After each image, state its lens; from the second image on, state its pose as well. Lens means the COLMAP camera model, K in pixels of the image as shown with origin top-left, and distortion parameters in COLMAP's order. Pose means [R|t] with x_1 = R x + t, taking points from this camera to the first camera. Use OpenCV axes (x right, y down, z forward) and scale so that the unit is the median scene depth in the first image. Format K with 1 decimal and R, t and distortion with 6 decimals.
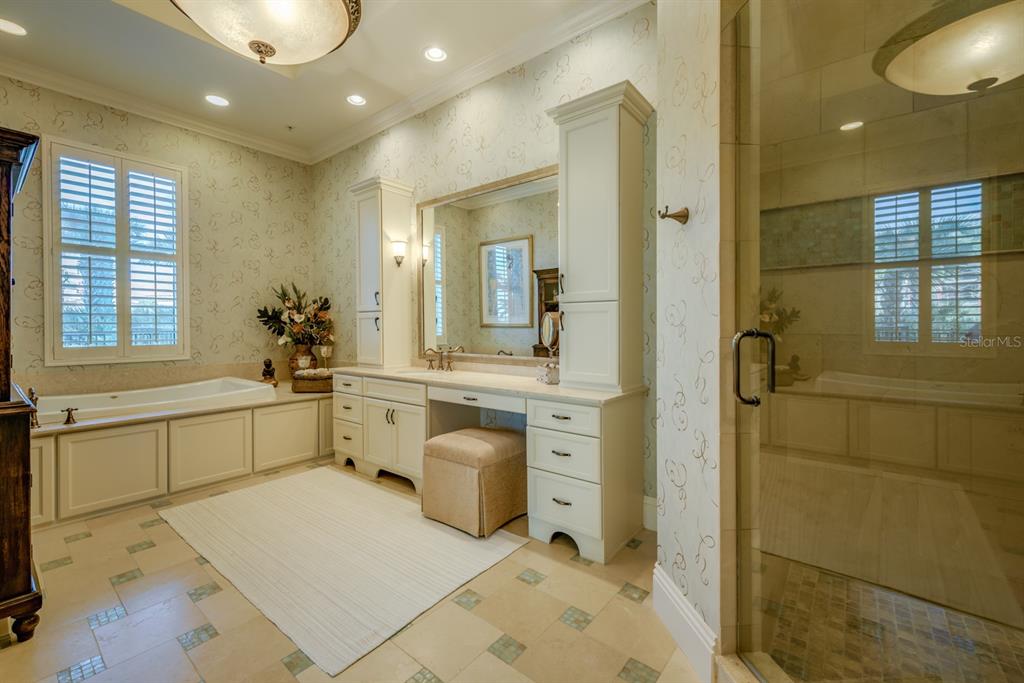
lens RADIAL K [[437.5, 0, 512.6], [0, 437.5, 333.6], [0, 0, 1]] dist [0.011440, -0.000519]
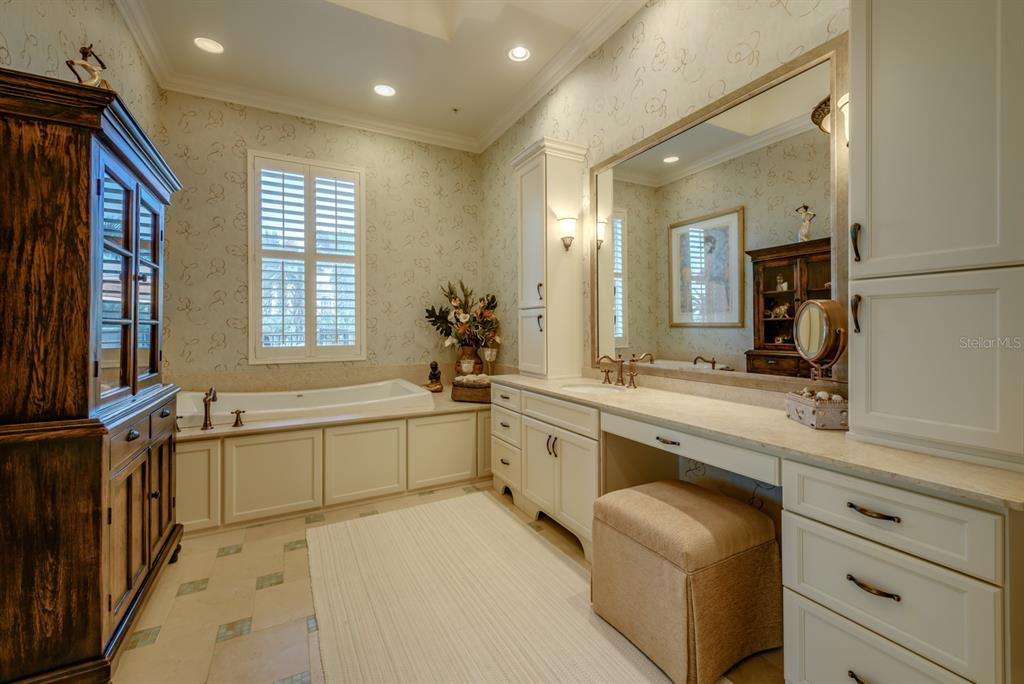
lens RADIAL K [[437.5, 0, 512.6], [0, 437.5, 334.1], [0, 0, 1]] dist [0.011440, -0.000519]
pose [[0.918227, 0.003152, -0.396043, -0.037991], [-0.003088, 0.999995, 0.000800, -0.002650], [0.396043, 0.000488, 0.918232, 0.243991]]
